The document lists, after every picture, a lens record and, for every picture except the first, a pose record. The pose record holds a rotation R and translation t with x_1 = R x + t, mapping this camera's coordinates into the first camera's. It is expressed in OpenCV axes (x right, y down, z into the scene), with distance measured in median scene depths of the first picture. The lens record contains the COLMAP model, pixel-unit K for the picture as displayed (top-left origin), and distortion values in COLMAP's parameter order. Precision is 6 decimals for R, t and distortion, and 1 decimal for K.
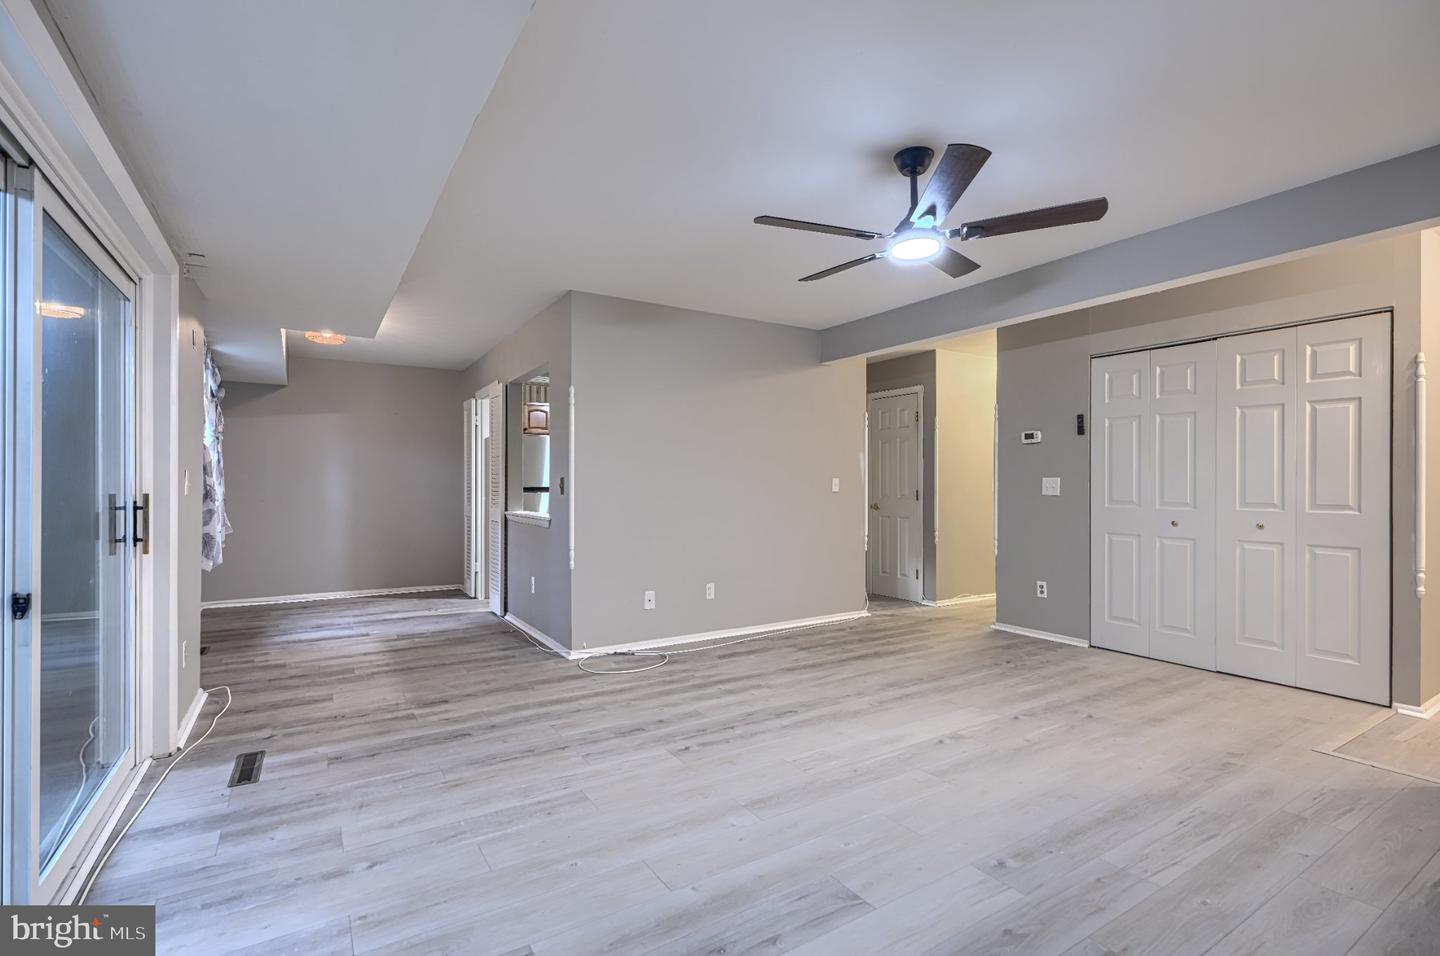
lens RADIAL K [[662.3, 0, 717.2], [0, 662.3, 479.3], [0, 0, 1]] dist [0.000313, 0.001907]
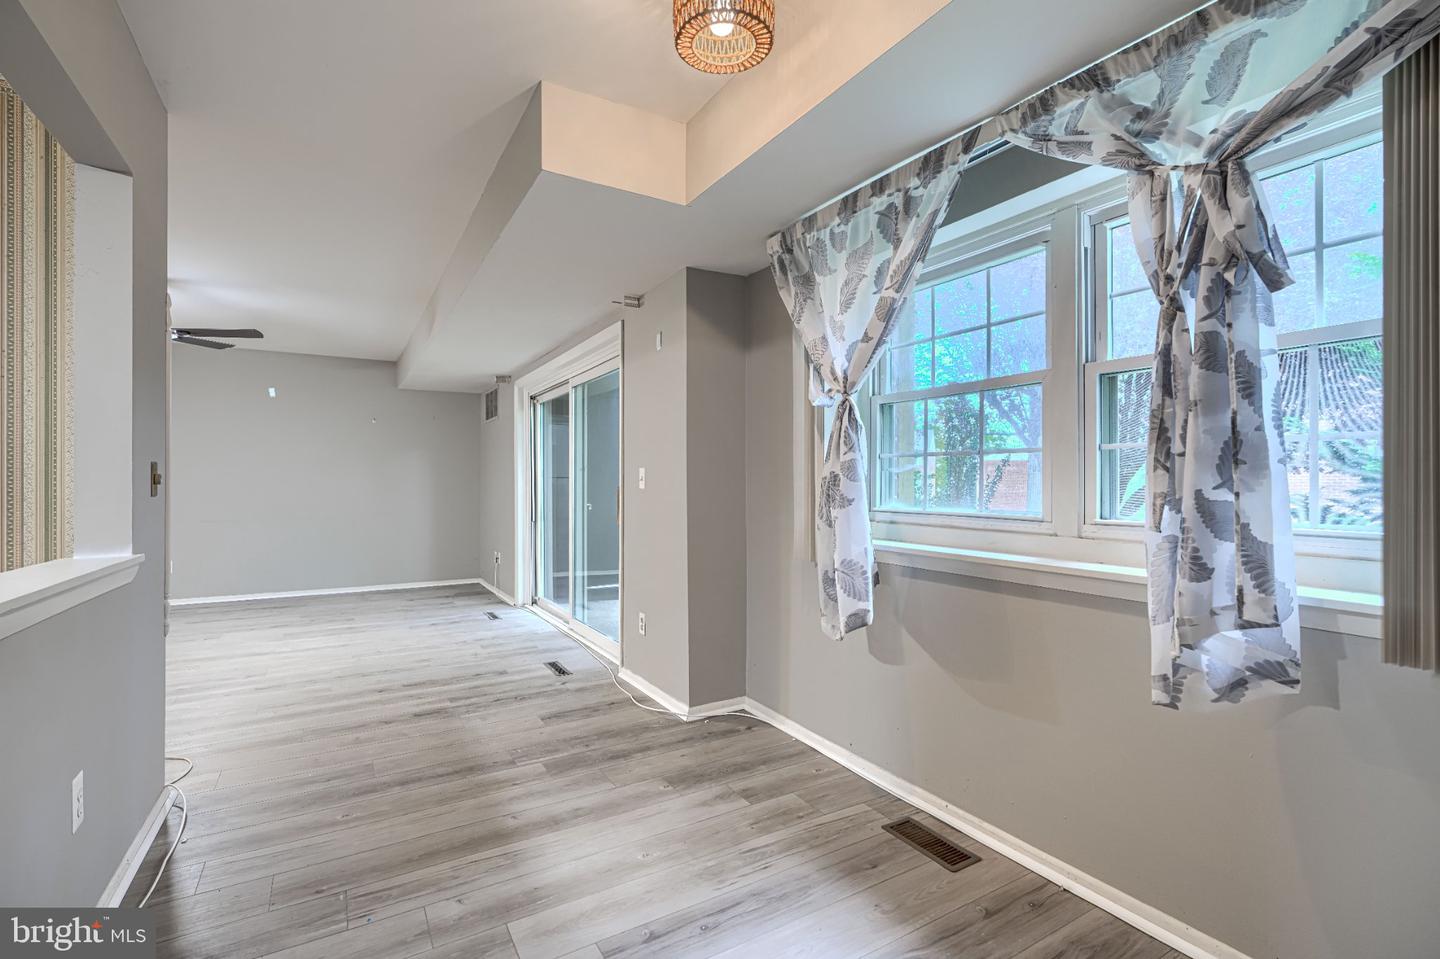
lens RADIAL K [[662.3, 0, 724.5], [0, 662.3, 485.3], [0, 0, 1]] dist [0.000313, 0.001907]
pose [[-0.999756, 0.003236, 0.021863, -0.885522], [0.003088, 0.999972, -0.006790, 0.023575], [-0.021885, -0.006721, -0.999738, 1.973313]]
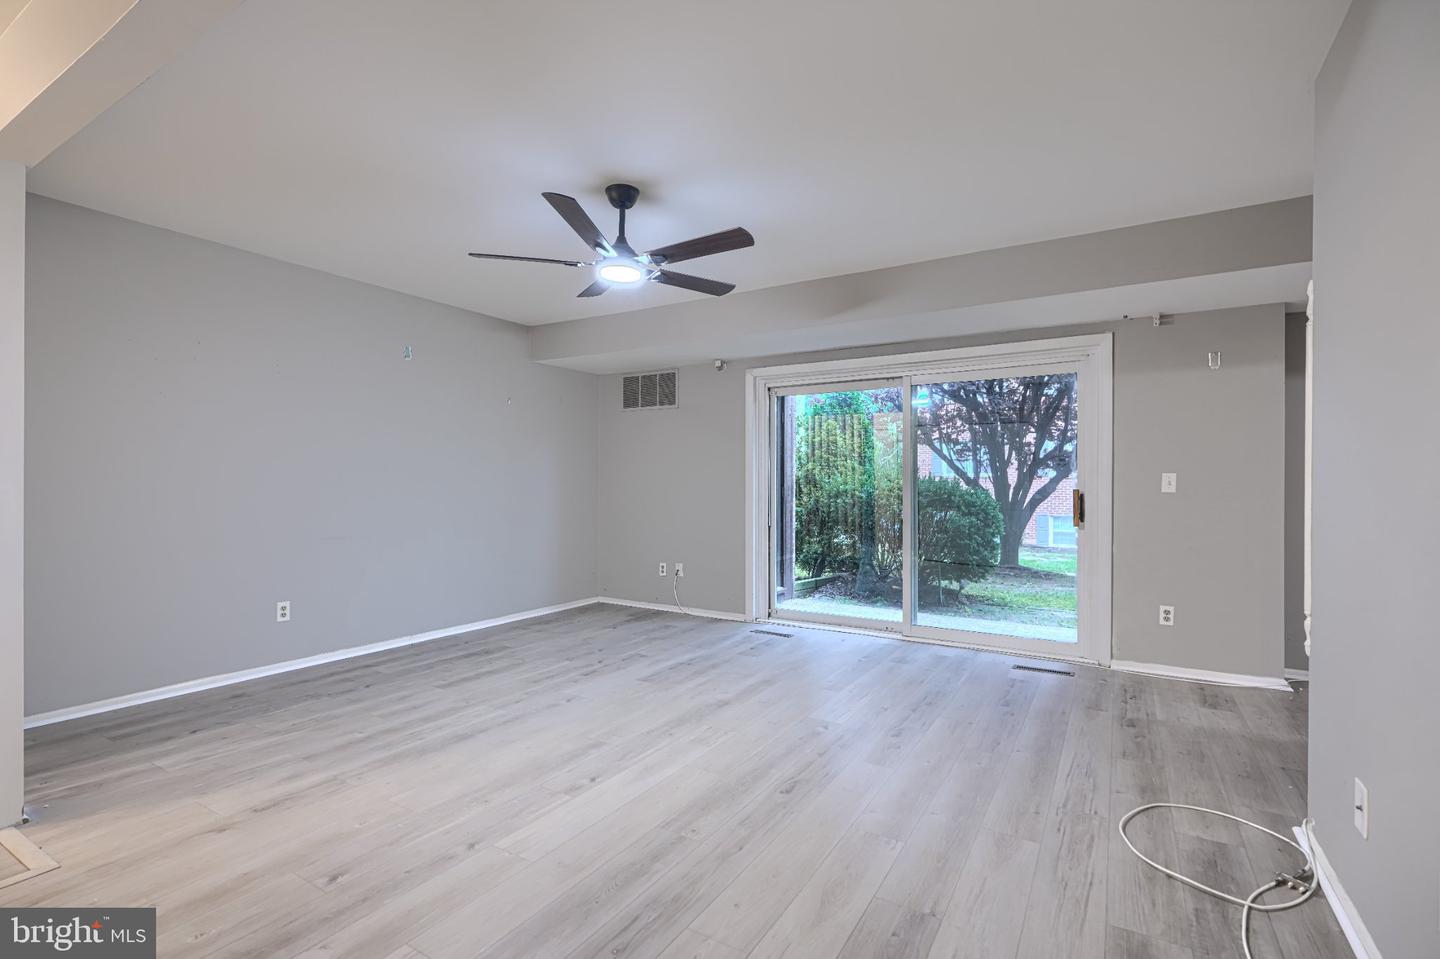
lens RADIAL K [[662.3, 0, 716.7], [0, 662.3, 493.6], [0, 0, 1]] dist [0.000313, 0.001907]
pose [[-0.896530, 0.000776, -0.442983, 0.498945], [-0.001903, 0.999982, 0.005603, 0.018535], [0.442979, 0.005867, -0.896513, 1.598534]]
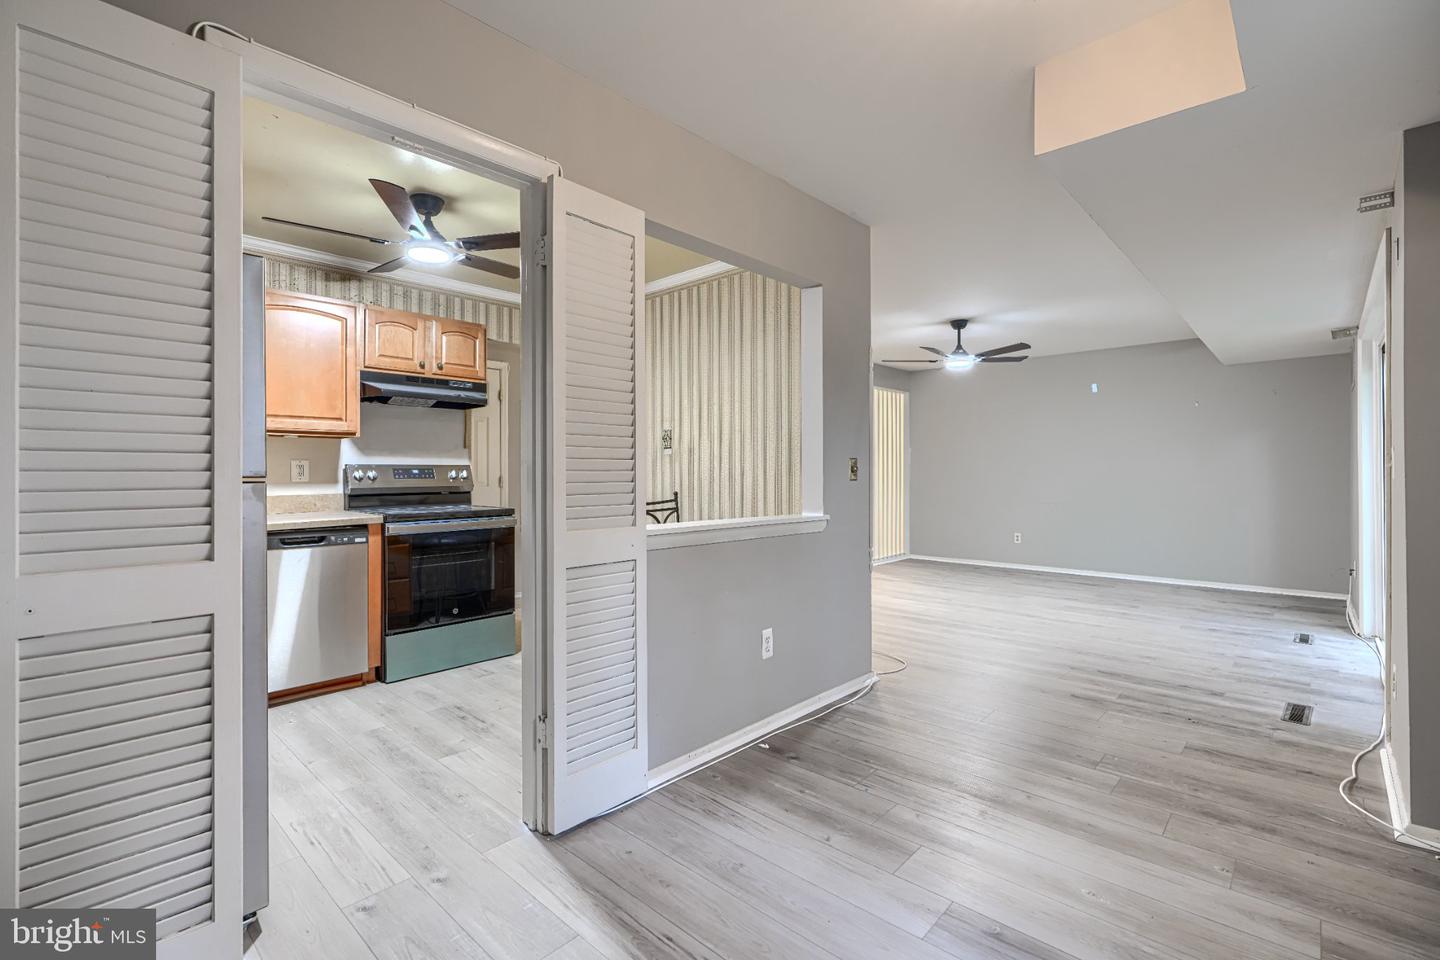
lens RADIAL K [[662.3, 0, 707.9], [0, 662.3, 468.5], [0, 0, 1]] dist [0.000313, 0.001907]
pose [[-0.260194, 0.005179, 0.965543, -1.230485], [-0.008951, 0.999930, -0.007776, 0.021234], [-0.965515, -0.010666, -0.260129, 1.811625]]
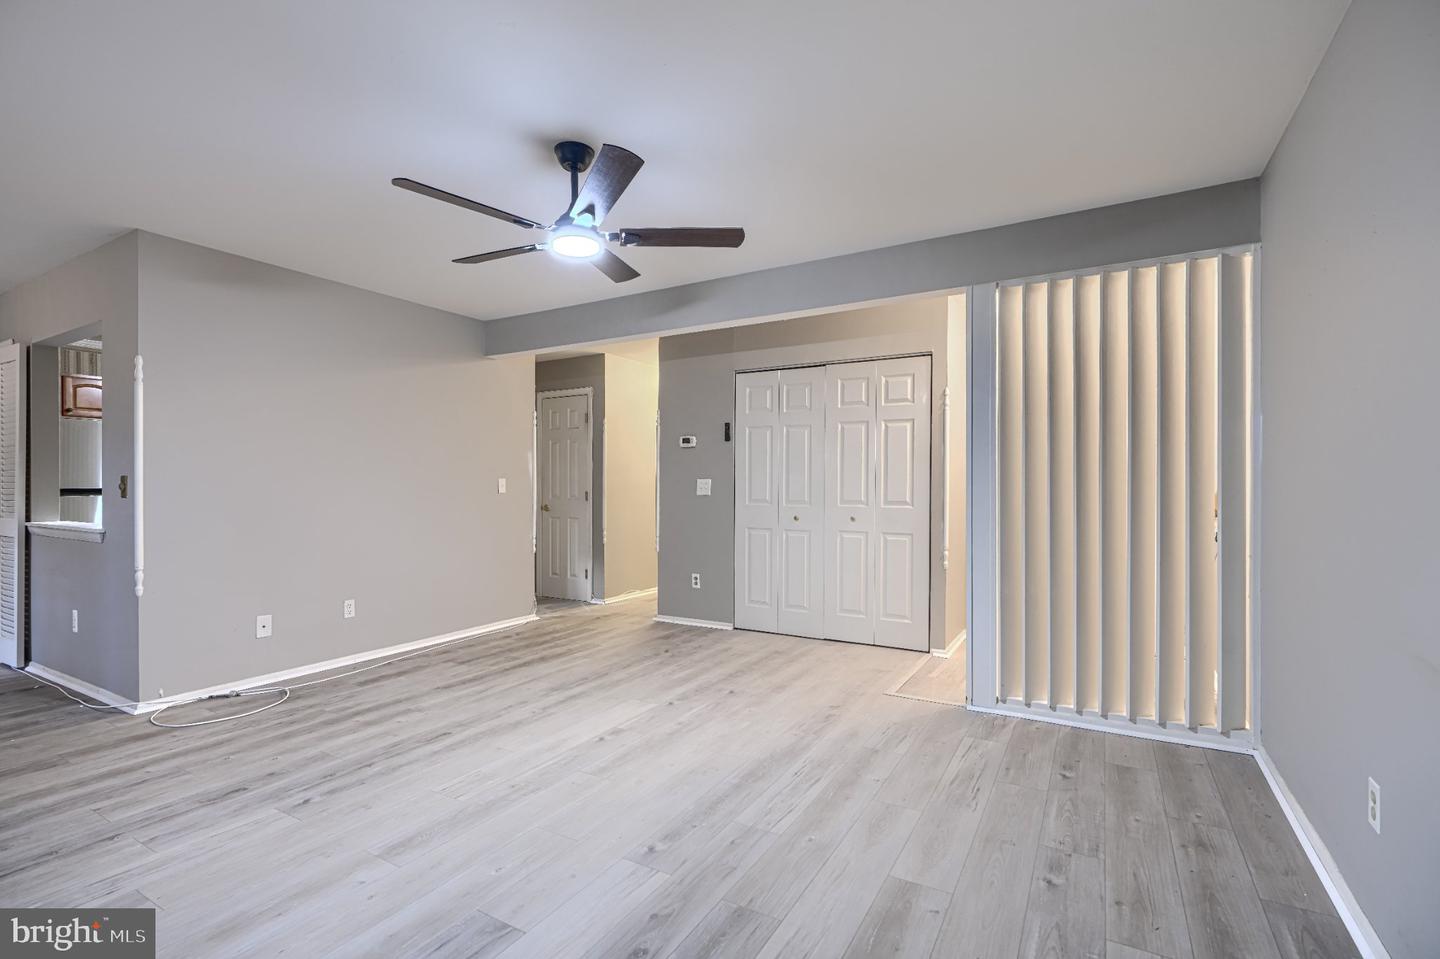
lens RADIAL K [[662.3, 0, 718.6], [0, 662.3, 484.4], [0, 0, 1]] dist [0.000313, 0.001907]
pose [[0.886417, 0.001169, 0.462885, 0.023399], [-0.004250, 0.999975, 0.005612, 0.000152], [-0.462867, -0.006942, 0.886400, 0.018944]]
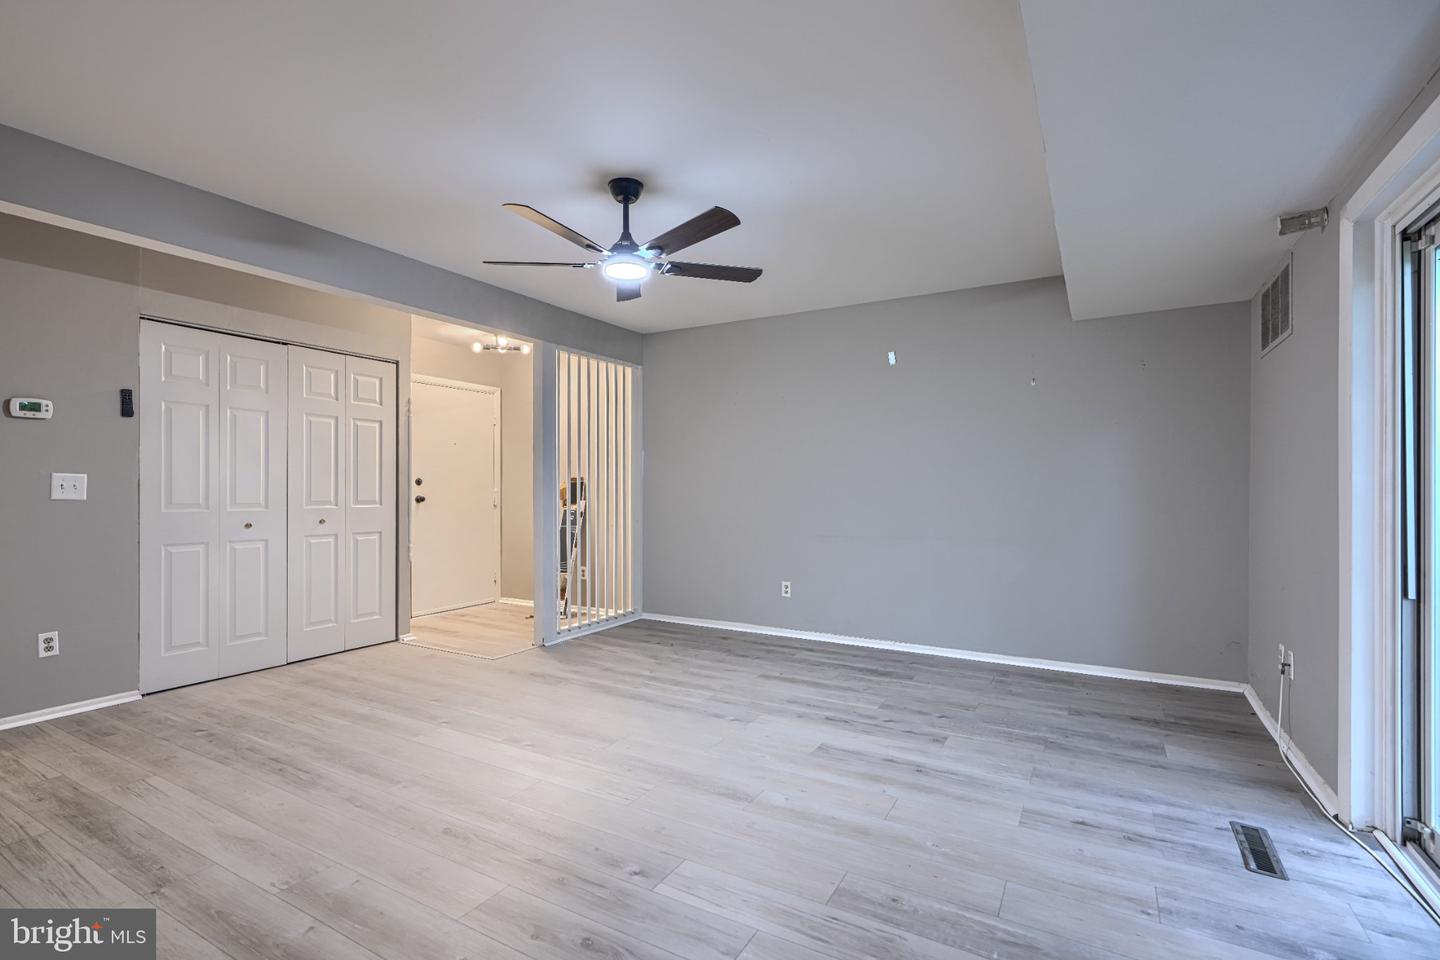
lens RADIAL K [[662.3, 0, 716.0], [0, 662.3, 491.5], [0, 0, 1]] dist [0.000313, 0.001907]
pose [[-0.465891, -0.005881, 0.884822, -0.577349], [-0.010012, 0.999949, 0.001374, 0.012283], [-0.884785, -0.008218, -0.465926, 1.059442]]
